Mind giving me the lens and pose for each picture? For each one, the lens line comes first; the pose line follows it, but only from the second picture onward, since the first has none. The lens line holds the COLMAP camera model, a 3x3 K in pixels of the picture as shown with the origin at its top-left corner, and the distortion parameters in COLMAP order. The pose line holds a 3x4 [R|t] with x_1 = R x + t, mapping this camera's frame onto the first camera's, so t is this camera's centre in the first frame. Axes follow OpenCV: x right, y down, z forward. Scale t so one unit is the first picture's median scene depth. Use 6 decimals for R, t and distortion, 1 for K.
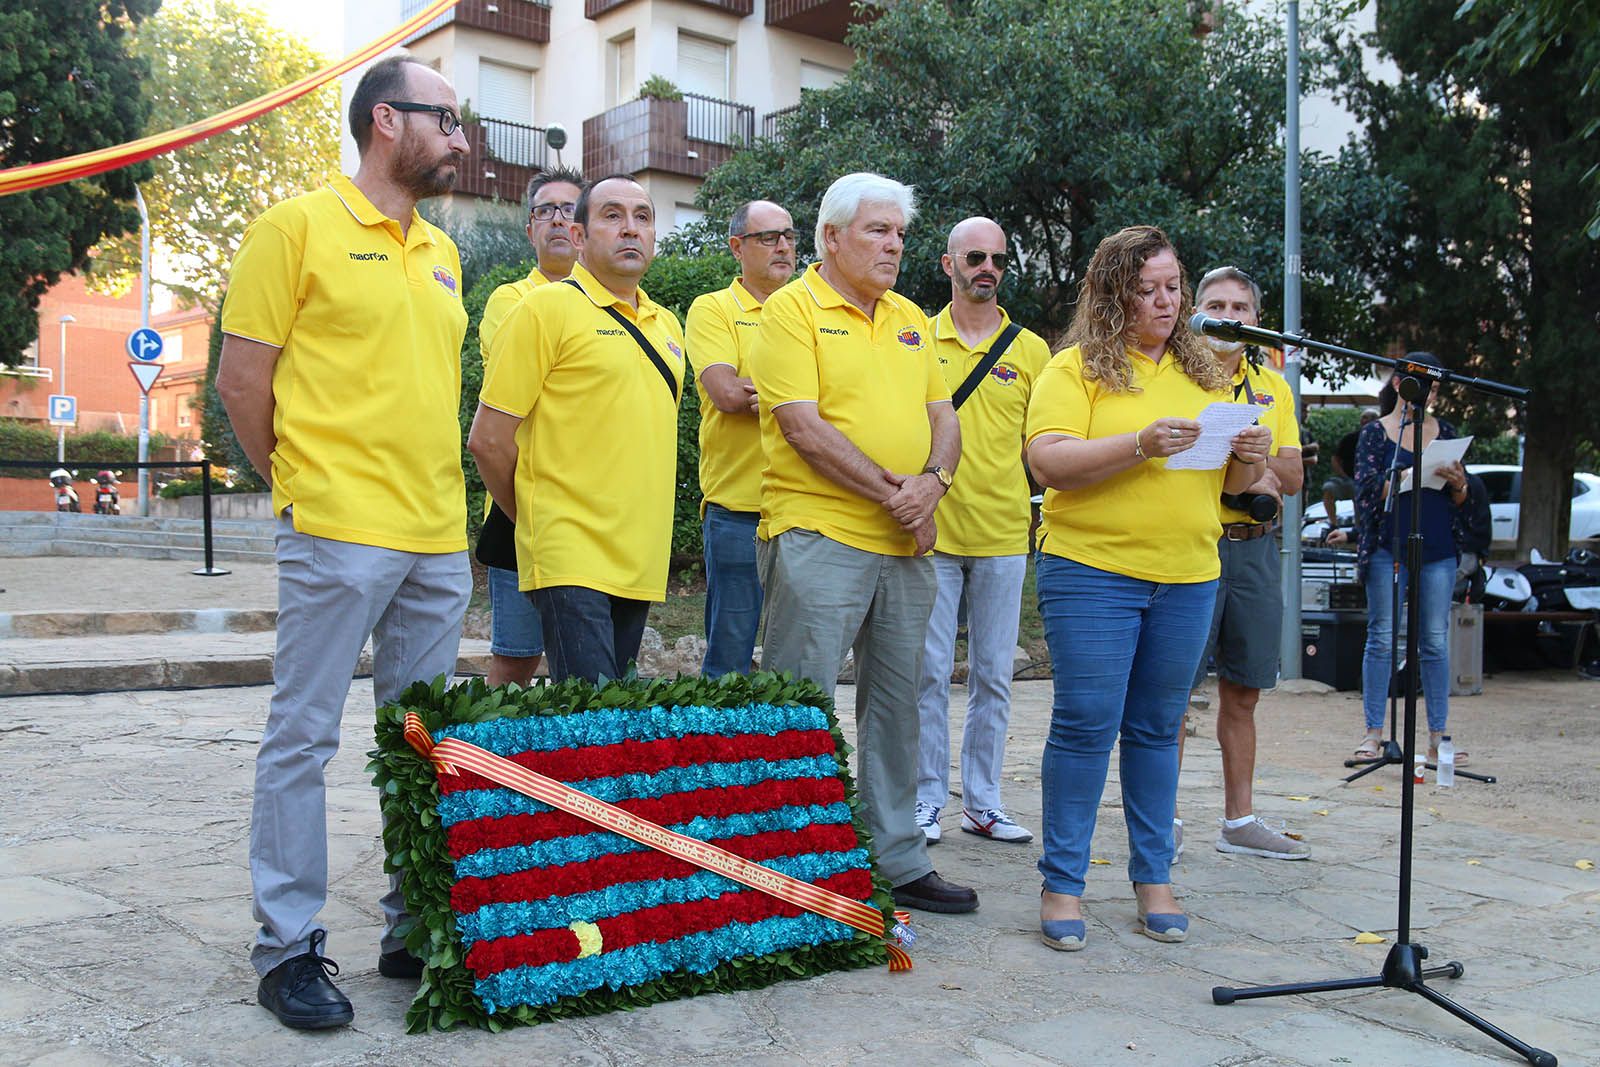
lens RADIAL K [[1675.4, 0, 800.0], [0, 1675.4, 533.5], [0, 0, 1]] dist [-0.045879, 0.169419]
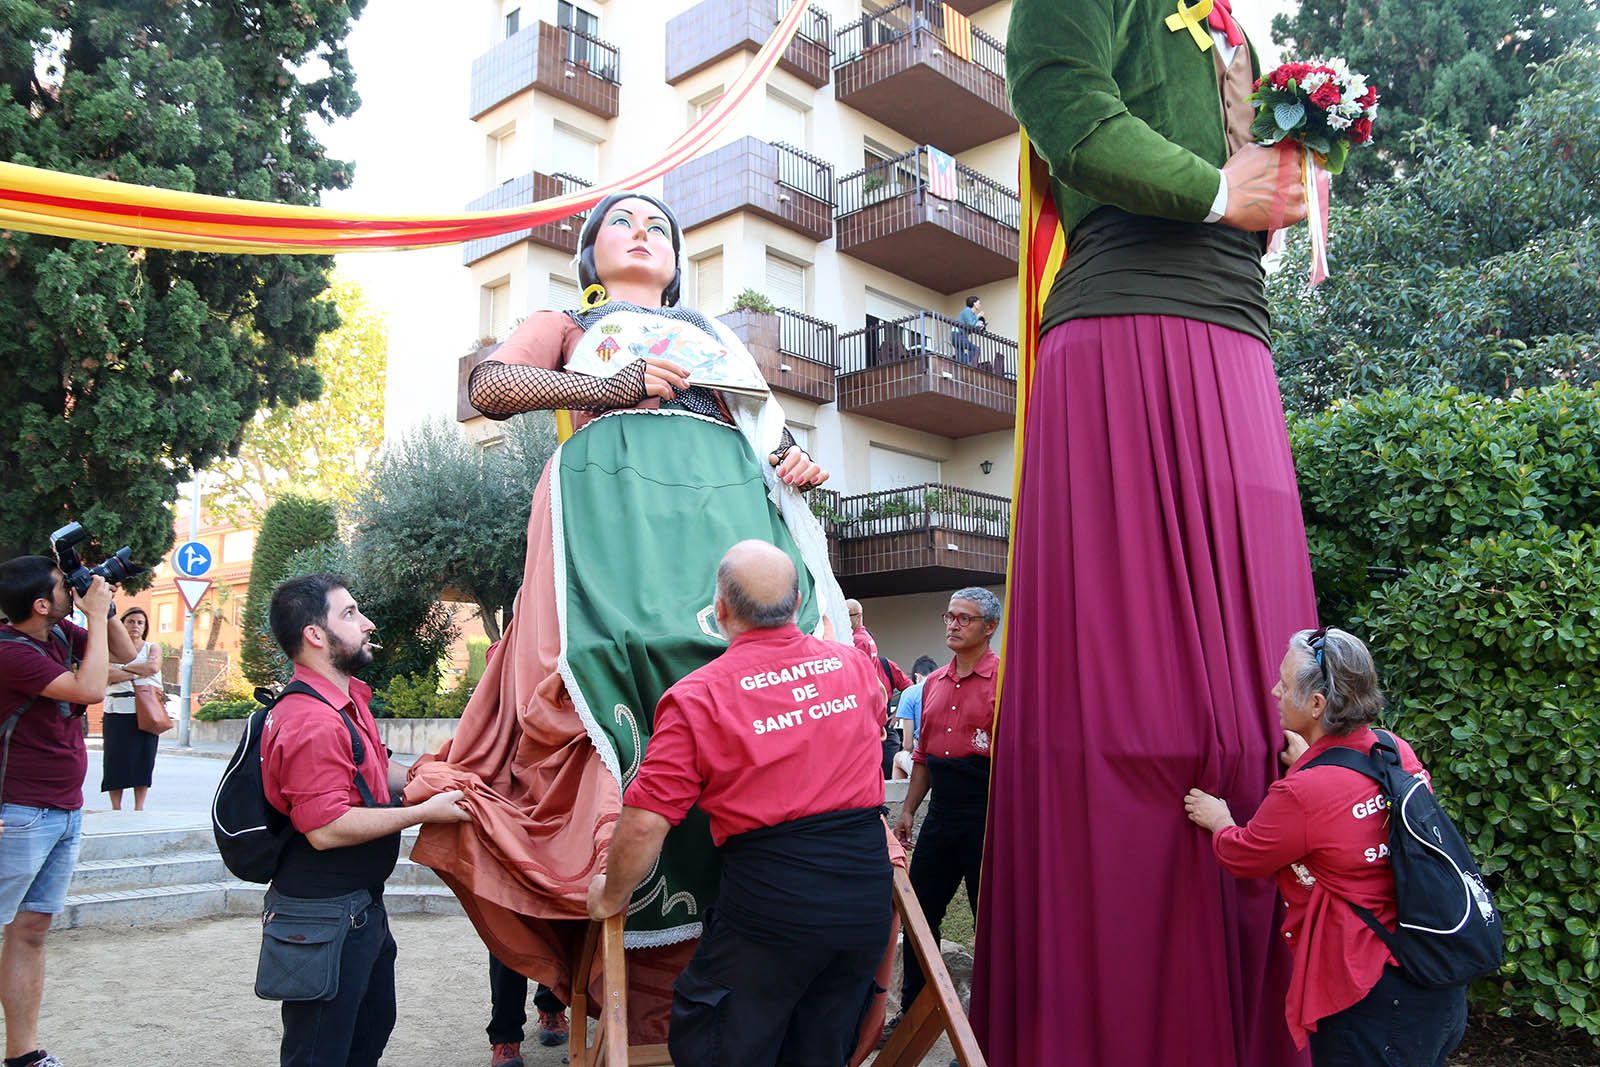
lens RADIAL K [[1250.4, 0, 800.0], [0, 1250.4, 533.5], [0, 0, 1]] dist [-0.122409, 0.111863]
pose [[0.987734, 0.001195, 0.156143, -0.172788], [0.019569, 0.991140, -0.131373, -0.032634], [-0.154916, 0.132817, 0.978959, 0.292759]]
